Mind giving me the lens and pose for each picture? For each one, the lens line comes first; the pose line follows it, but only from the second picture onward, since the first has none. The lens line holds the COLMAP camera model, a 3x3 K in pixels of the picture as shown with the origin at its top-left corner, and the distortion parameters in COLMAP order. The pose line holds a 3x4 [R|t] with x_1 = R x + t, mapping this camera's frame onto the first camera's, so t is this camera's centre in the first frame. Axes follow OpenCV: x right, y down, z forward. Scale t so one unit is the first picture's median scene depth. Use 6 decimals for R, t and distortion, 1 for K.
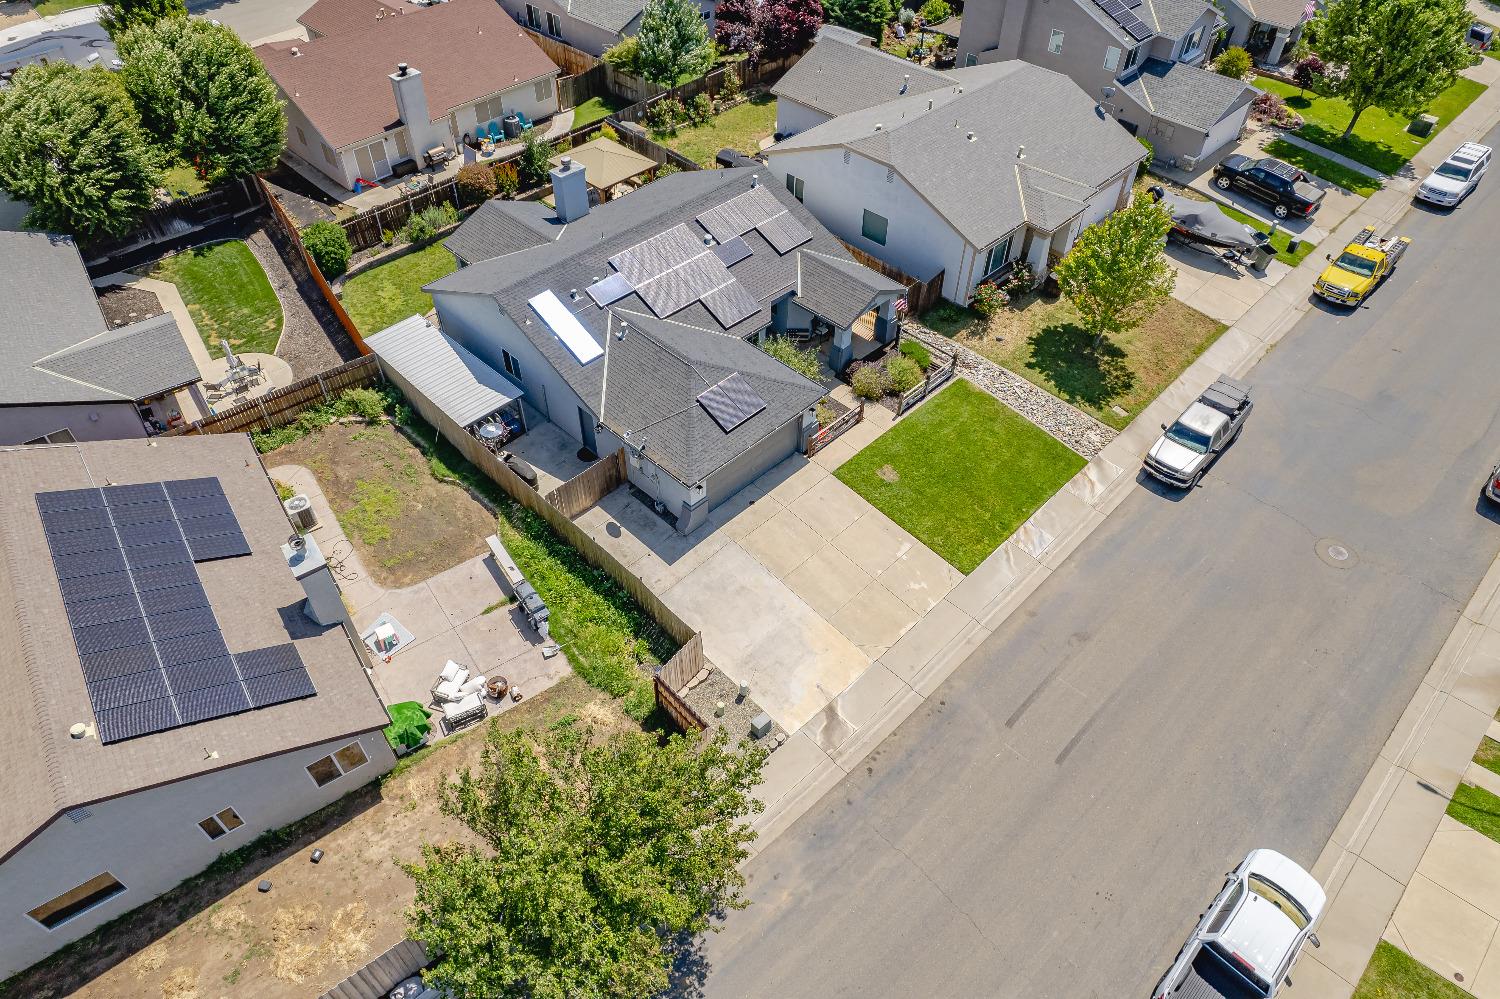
lens RADIAL K [[968.8, 0, 742.2], [0, 968.8, 497.1], [0, 0, 1]] dist [-0.082679, 0.074395]
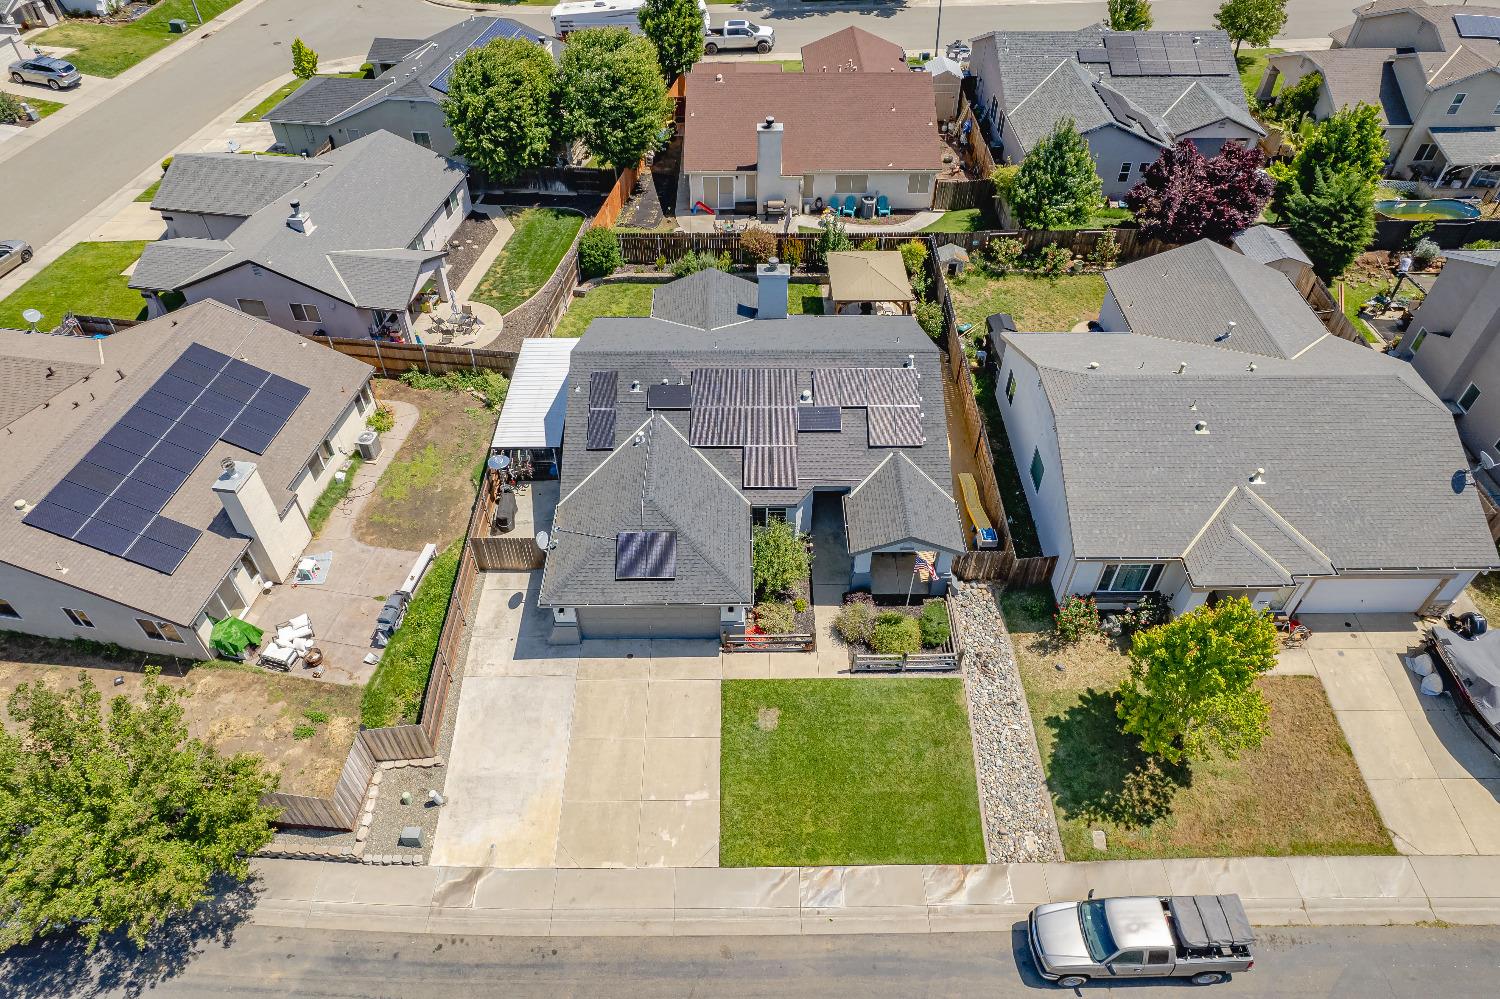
lens RADIAL K [[968.8, 0, 742.2], [0, 968.8, 497.1], [0, 0, 1]] dist [-0.082679, 0.074395]
pose [[0.707735, 0.490360, -0.508584, 0.472911], [-0.496224, 0.857447, 0.136187, -0.298948], [0.502865, 0.155988, 0.850174, 0.204987]]
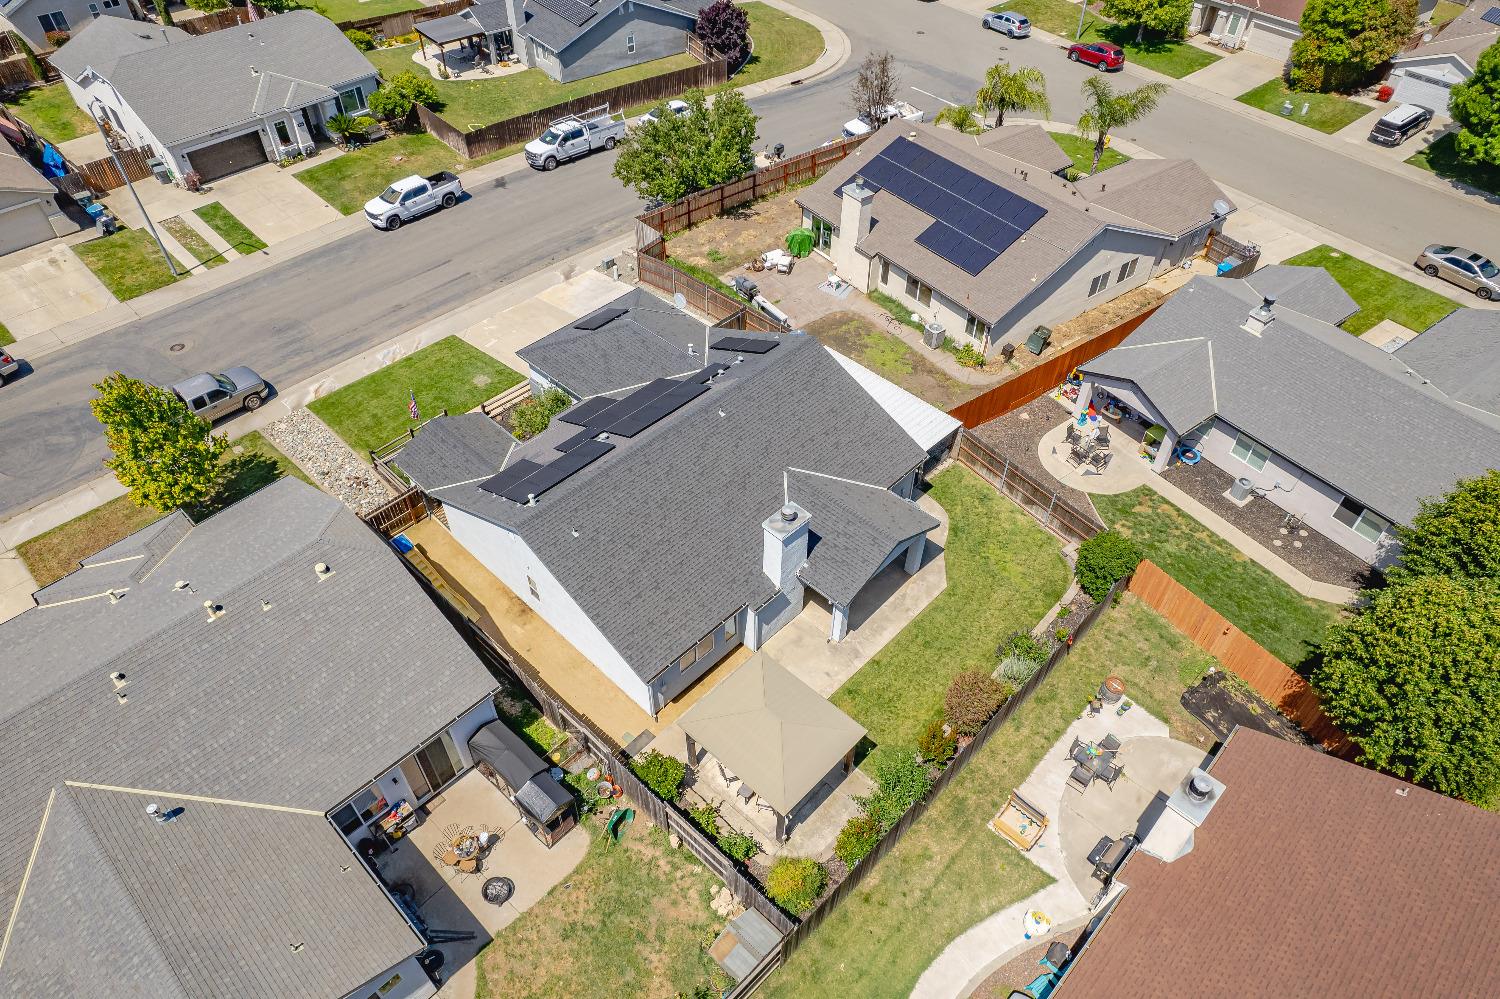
lens RADIAL K [[968.8, 0, 742.2], [0, 968.8, 497.1], [0, 0, 1]] dist [-0.082679, 0.074395]
pose [[-0.999871, 0.009009, -0.013279, -0.158495], [-0.013308, -0.003196, 0.999906, -1.225451], [0.008966, 0.999954, 0.003316, 1.123554]]
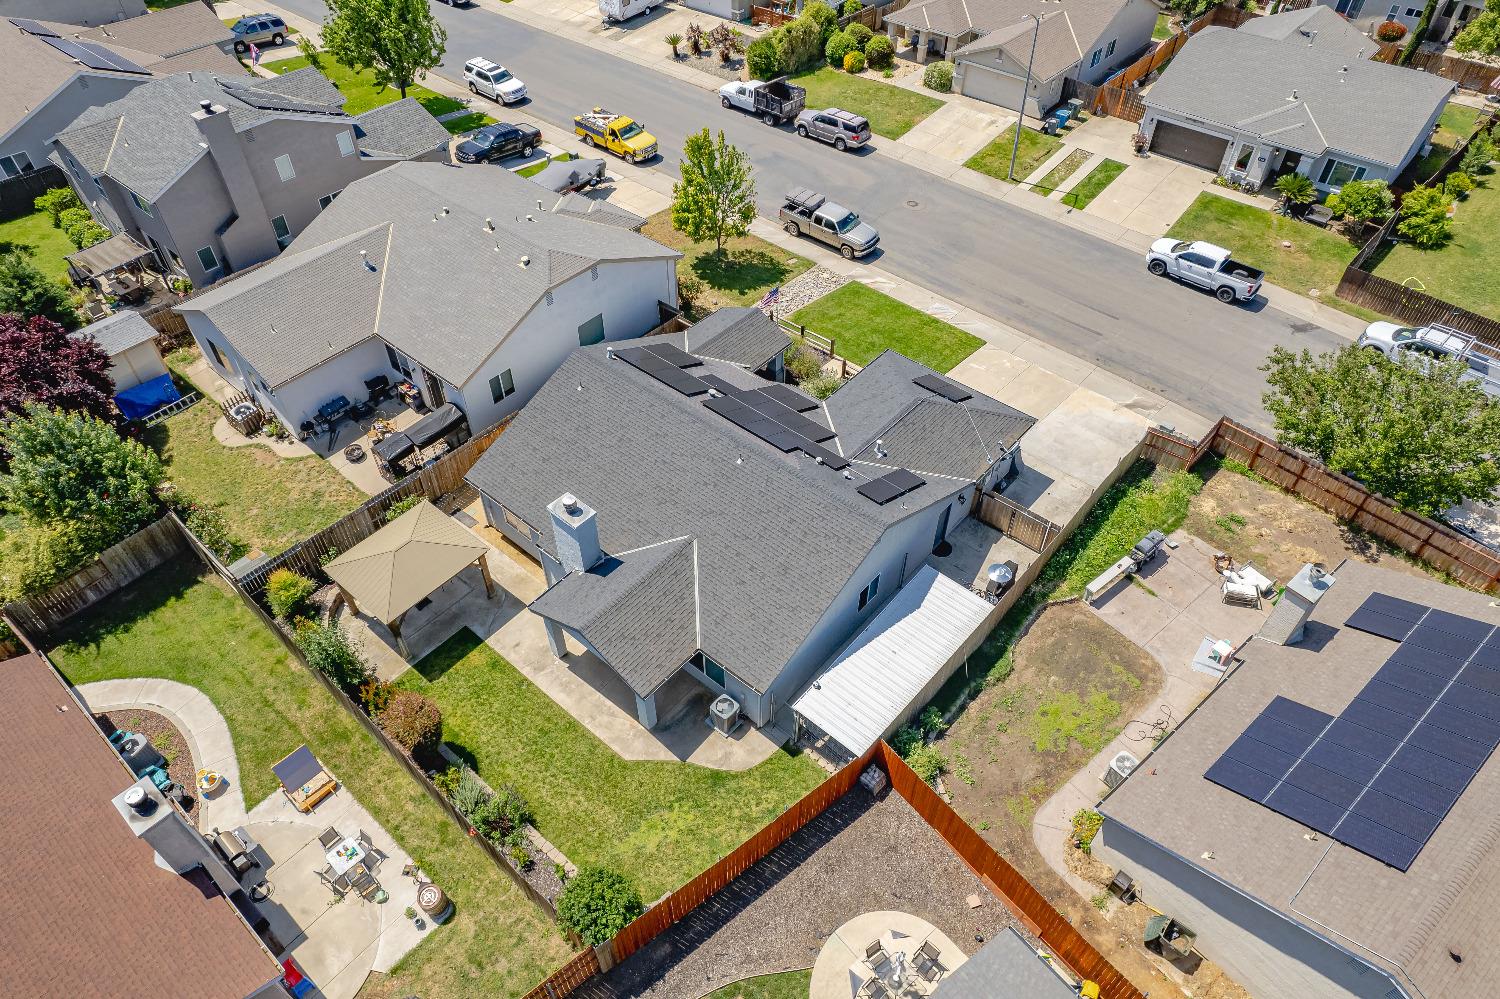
lens RADIAL K [[968.8, 0, 742.2], [0, 968.8, 497.1], [0, 0, 1]] dist [-0.082679, 0.074395]
pose [[-0.073725, -0.707298, 0.703061, -0.796884], [0.712606, 0.455829, 0.533303, -0.736095], [-0.697680, 0.540323, 0.470419, 0.645324]]
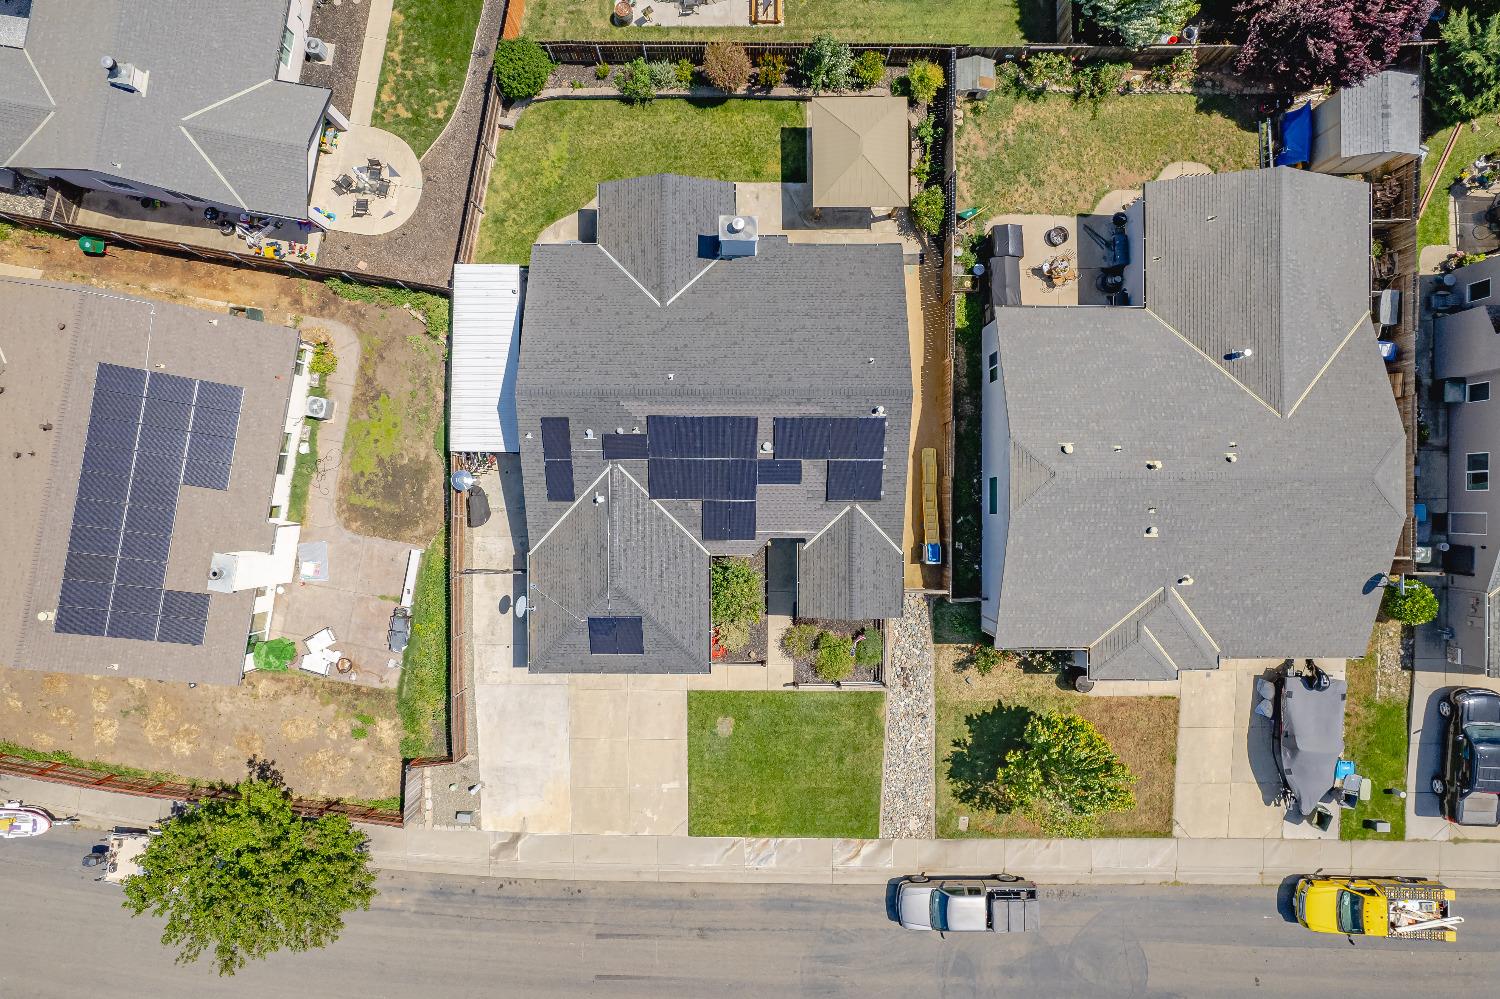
lens RADIAL K [[968.8, 0, 742.2], [0, 968.8, 497.1], [0, 0, 1]] dist [-0.082679, 0.074395]
pose [[0.705262, 0.708889, -0.009060, -0.010673], [-0.497642, 0.504117, 0.705846, -0.926779], [0.504934, -0.493298, 0.708307, 0.349850]]
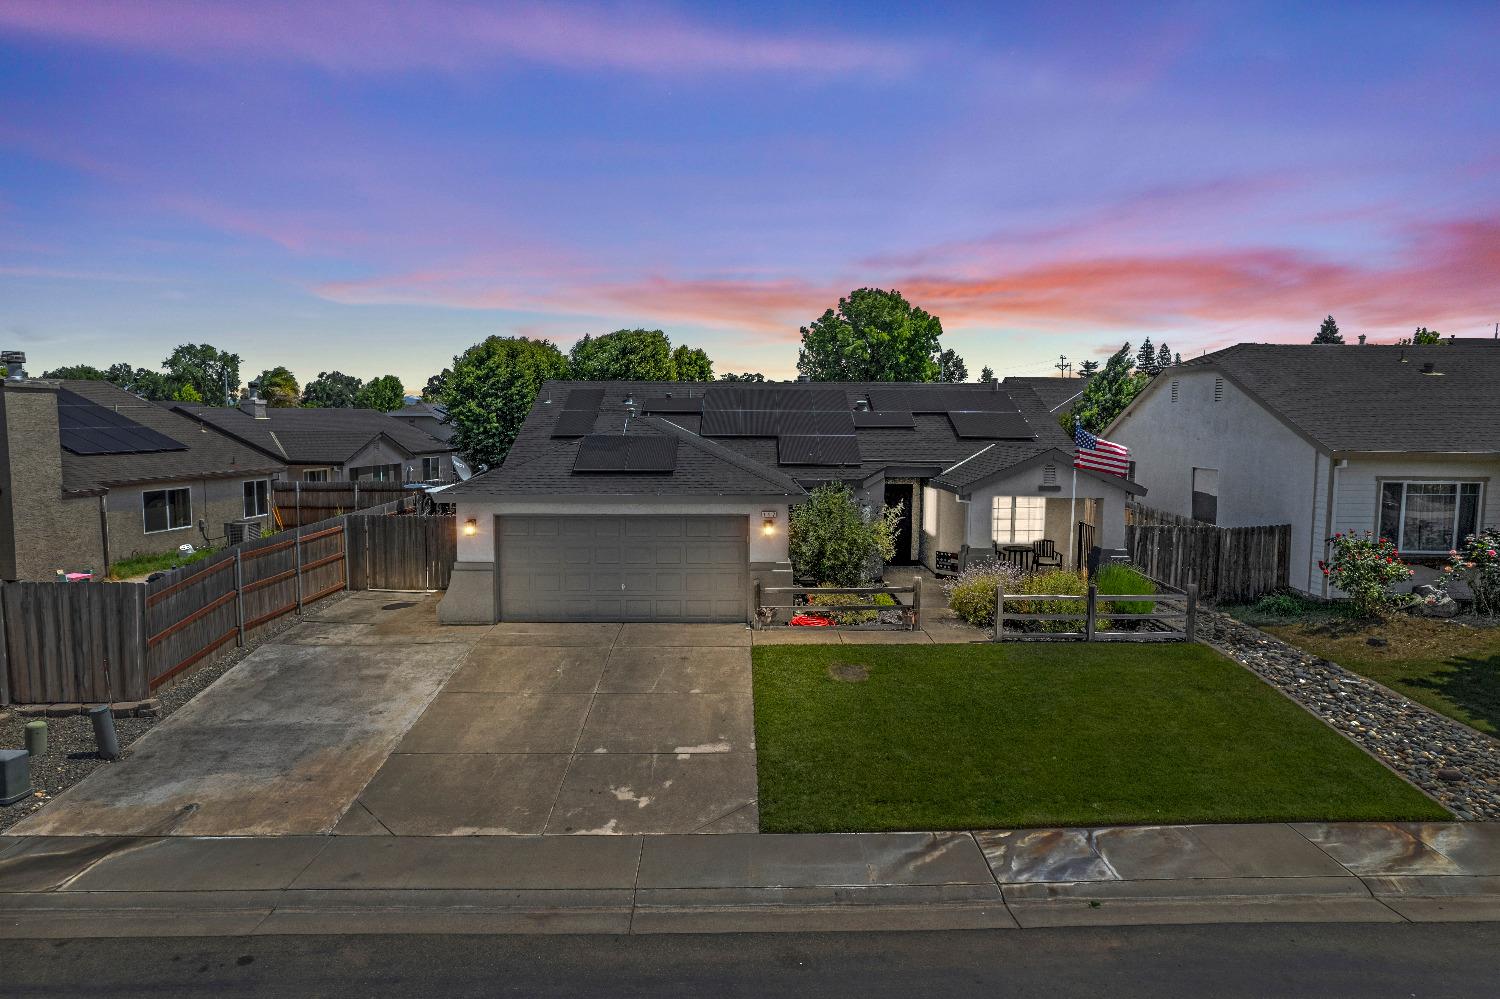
lens RADIAL K [[968.8, 0, 742.2], [0, 968.8, 497.1], [0, 0, 1]] dist [-0.082679, 0.074395]
pose [[0.708683, 0.061833, -0.702812, 0.408761], [-0.504081, 0.741345, -0.443069, 0.131579], [0.493630, 0.668270, 0.556547, 0.667922]]
